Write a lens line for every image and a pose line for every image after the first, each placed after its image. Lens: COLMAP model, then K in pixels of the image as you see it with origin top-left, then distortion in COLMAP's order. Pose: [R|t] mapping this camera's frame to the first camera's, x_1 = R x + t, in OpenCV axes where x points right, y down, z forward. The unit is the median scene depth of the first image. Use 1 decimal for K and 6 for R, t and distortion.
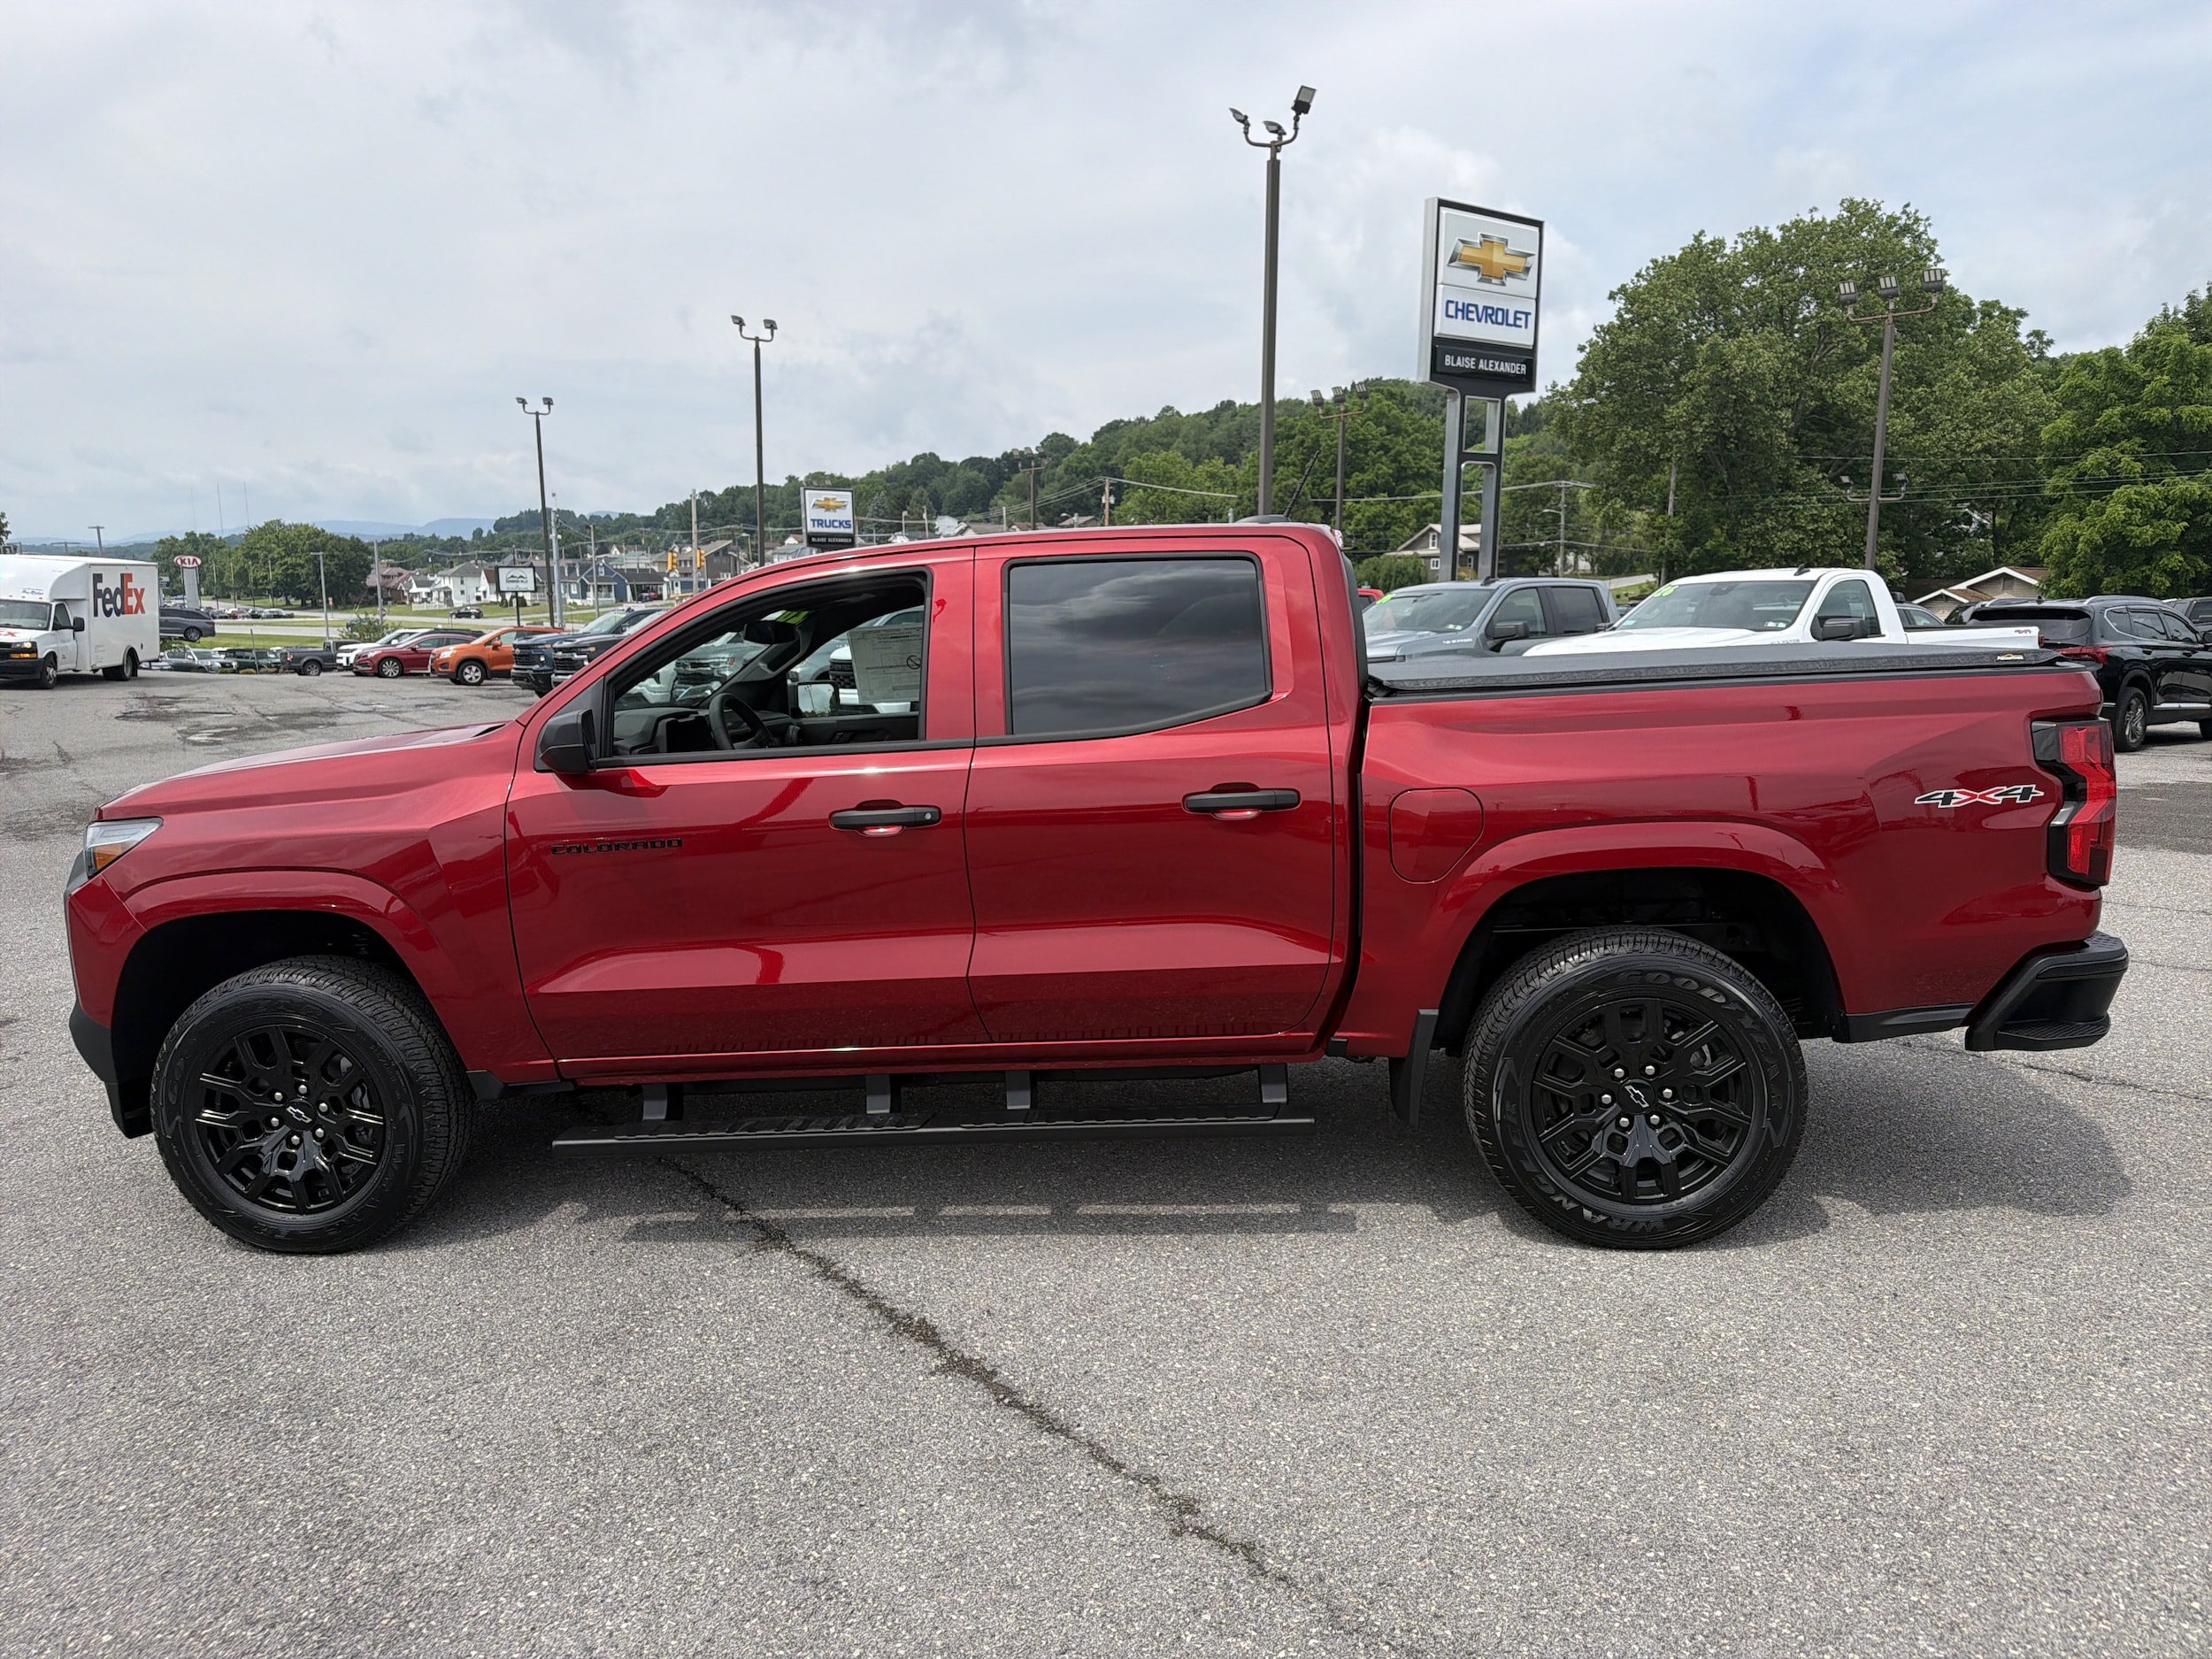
lens RADIAL K [[1600.6, 0, 1117.1], [0, 1600.6, 855.7], [0, 0, 1]] dist [0.039839, -0.061276]
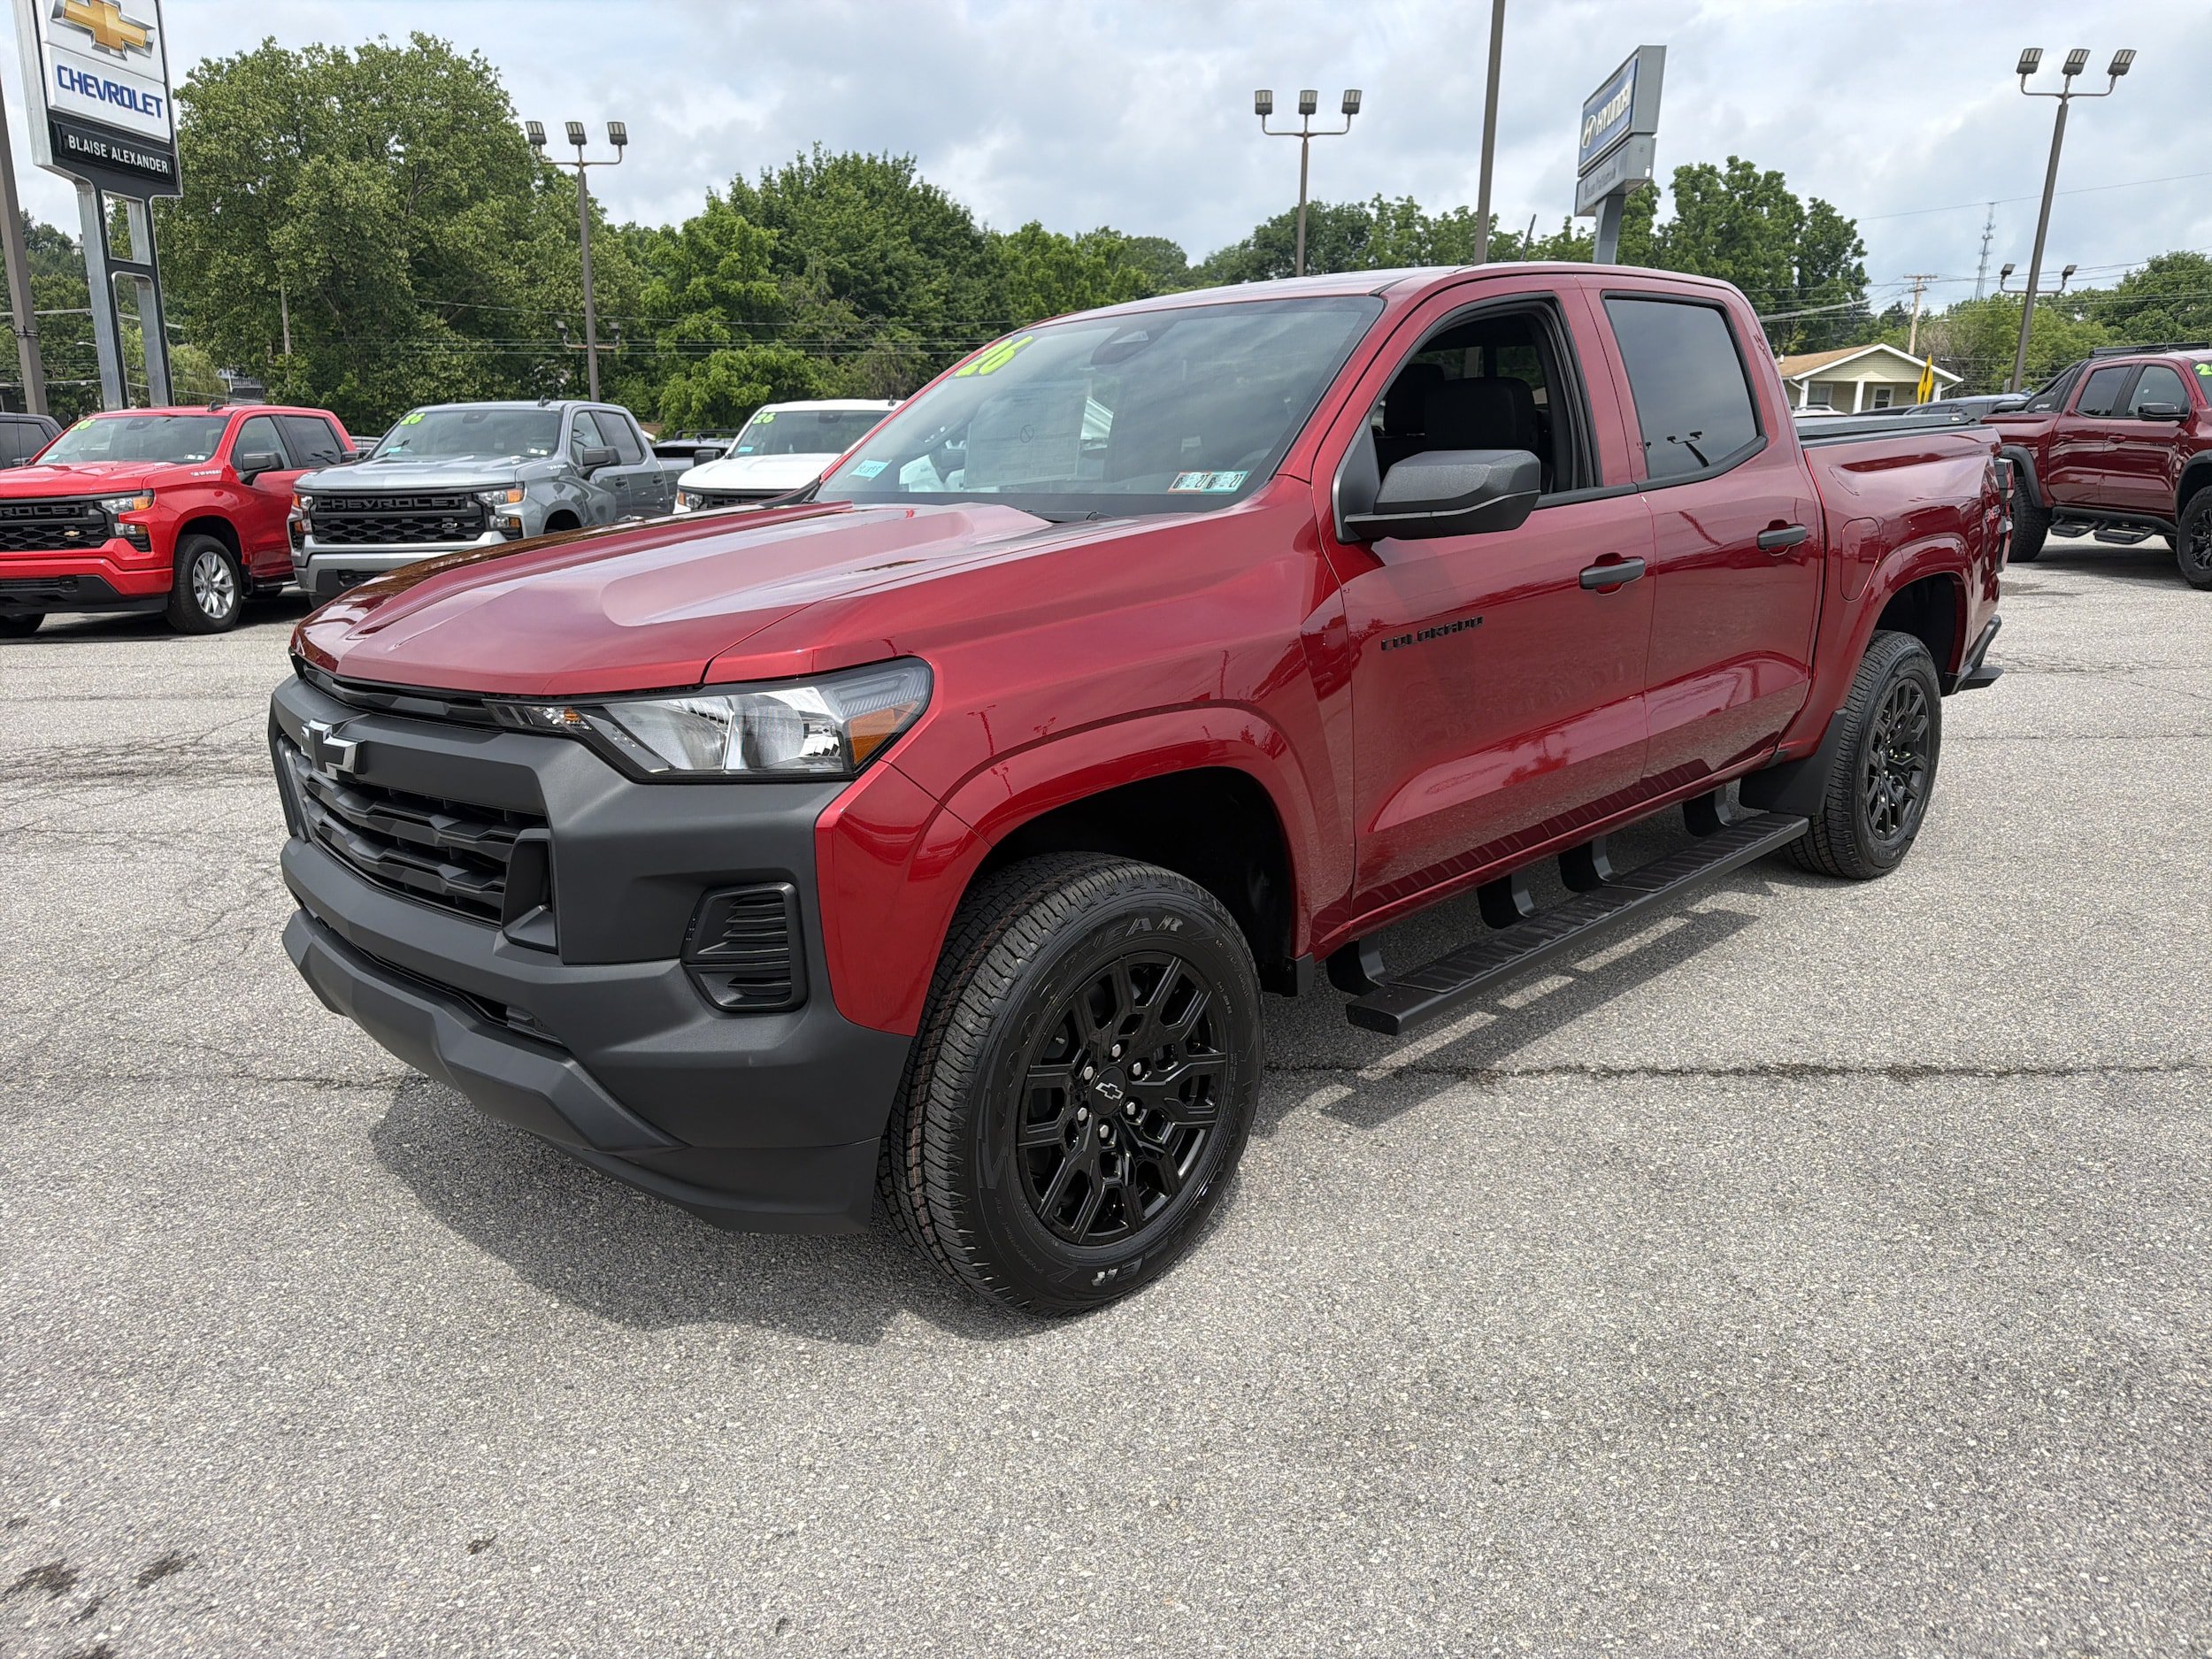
lens RADIAL K [[1620.2, 0, 1111.8], [0, 1620.2, 837.9], [0, 0, 1]] dist [0.006098, -0.017846]
pose [[0.645805, -0.165774, 0.745288, -0.092990], [0.112522, 0.986150, 0.121846, -0.001610], [-0.755165, 0.005173, 0.655514, 0.054206]]
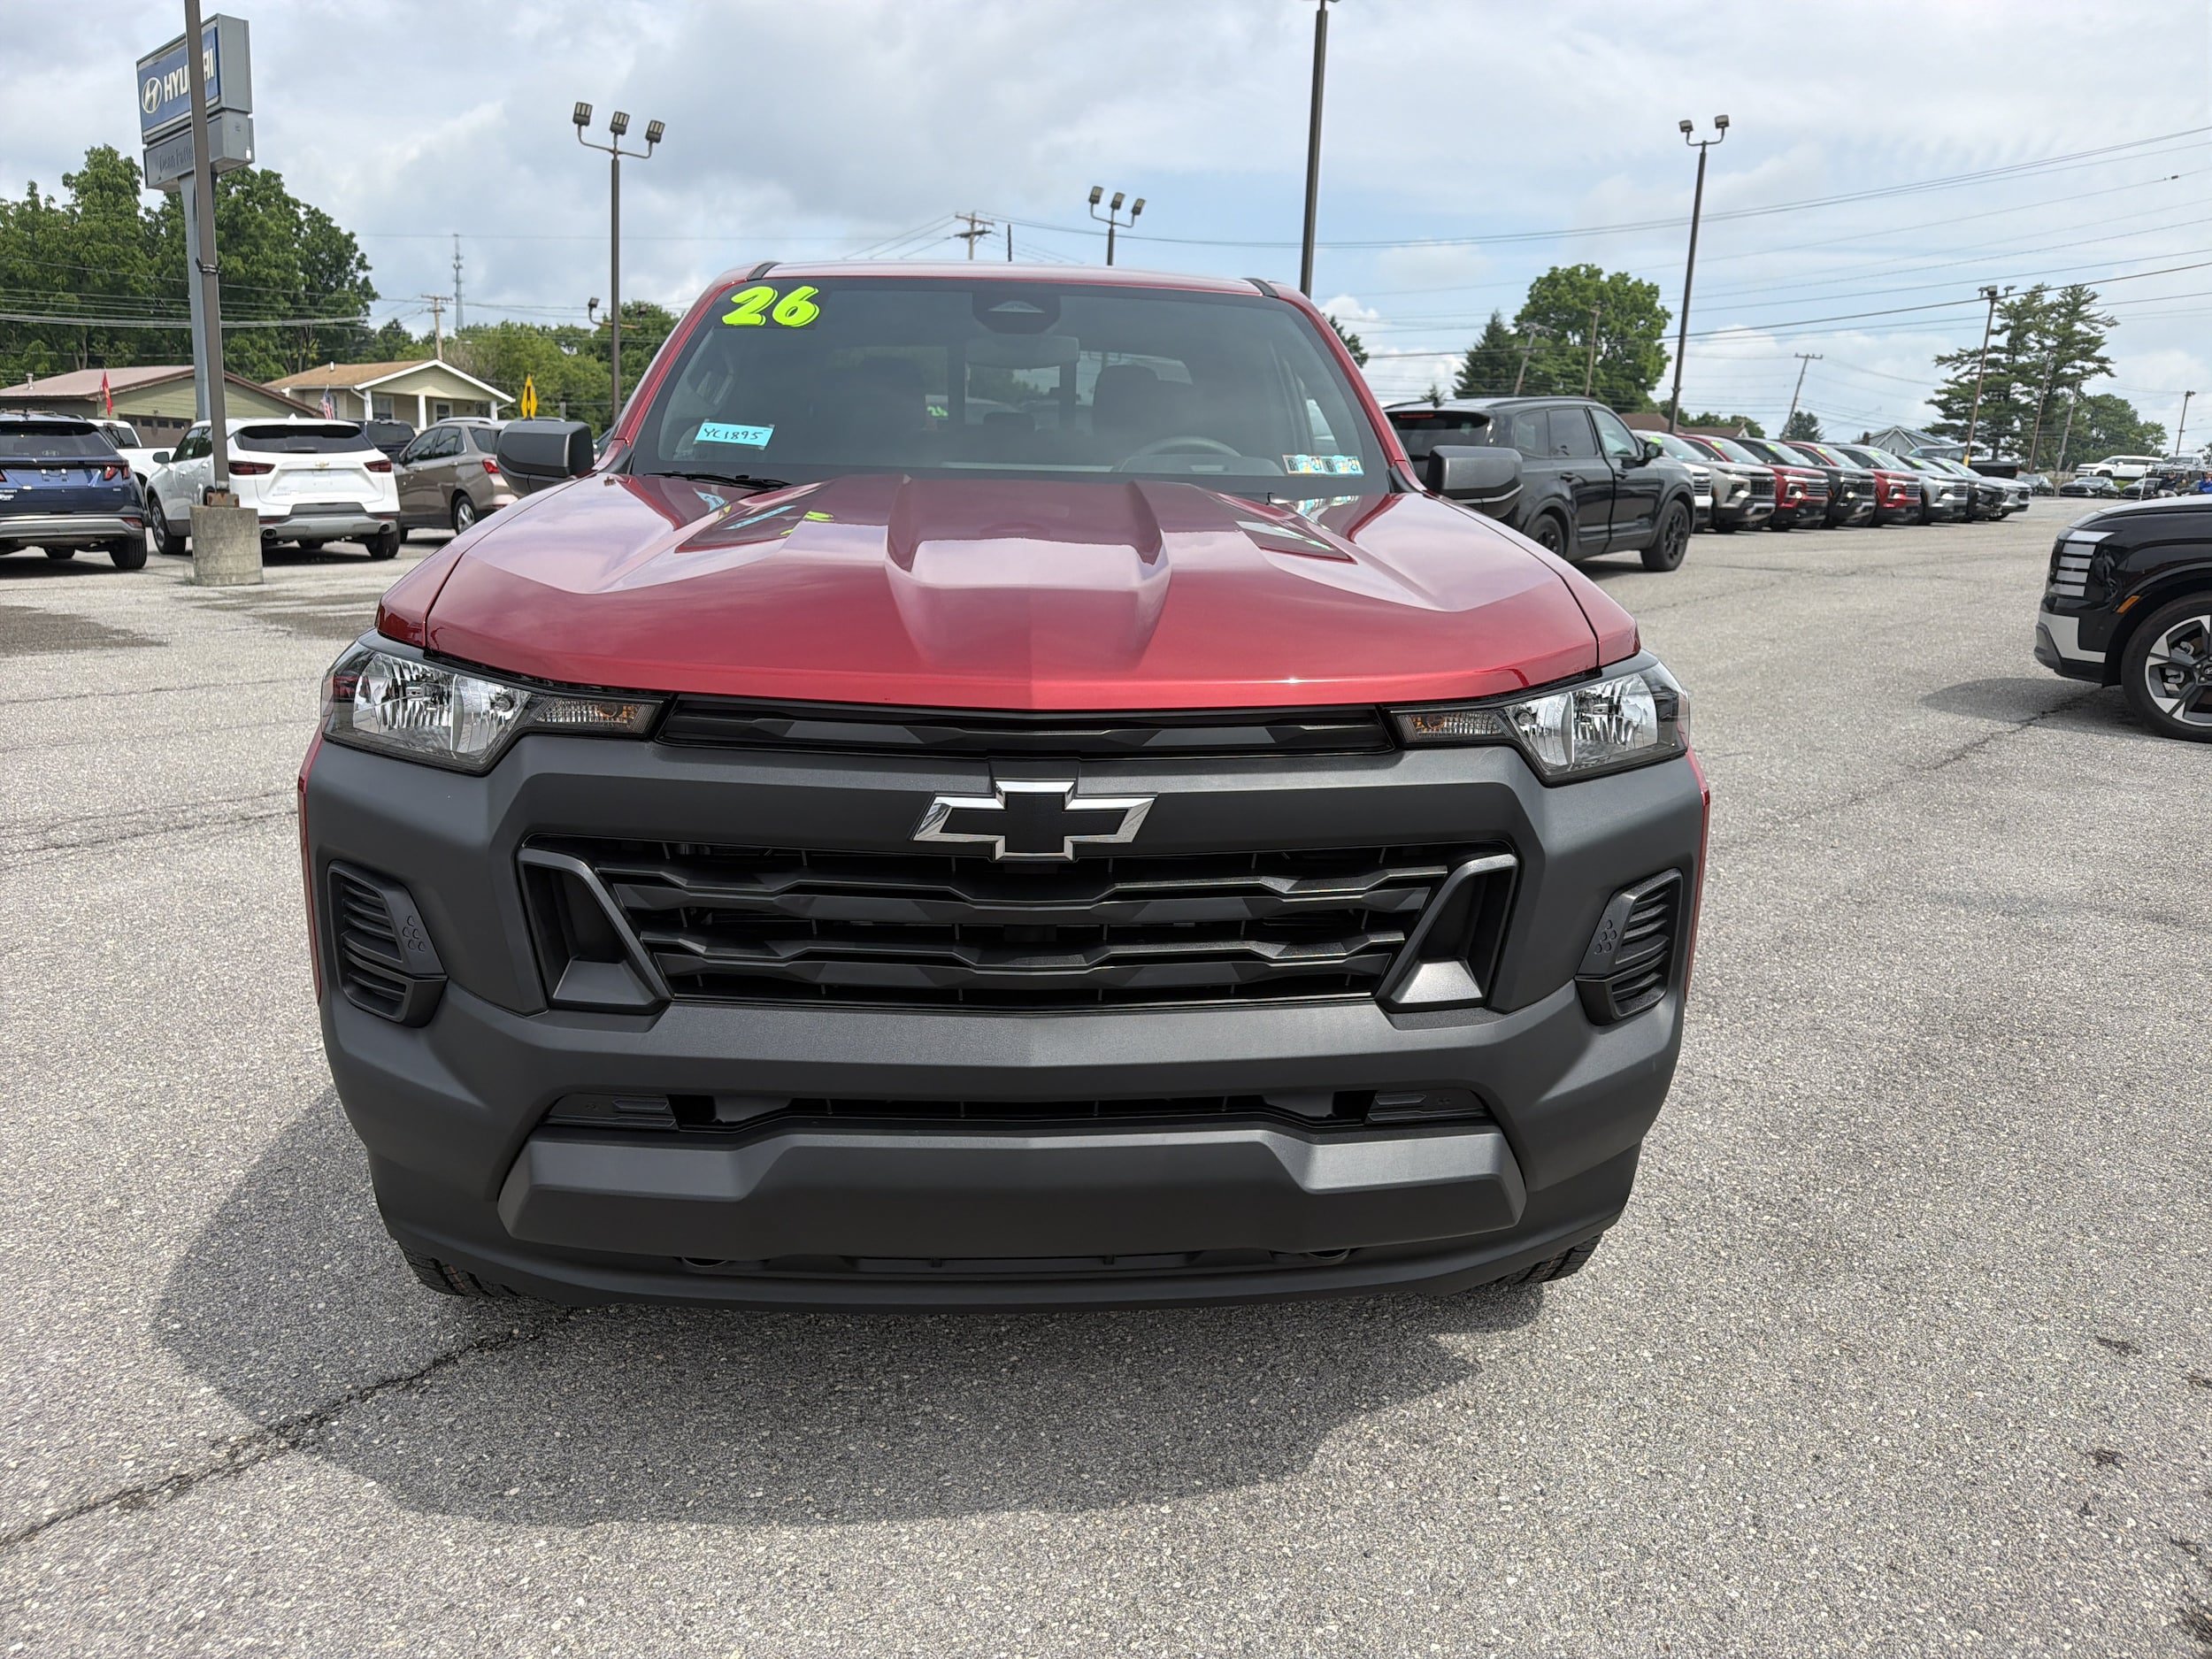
lens RADIAL K [[1604.2, 0, 1106.4], [0, 1604.2, 835.9], [0, 0, 1]] dist [-0.000913, -0.008122]
pose [[-0.189202, -0.199422, 0.961475, -0.105179], [0.120016, 0.967123, 0.224210, -0.009194], [-0.974576, 0.157813, -0.159048, 0.120379]]
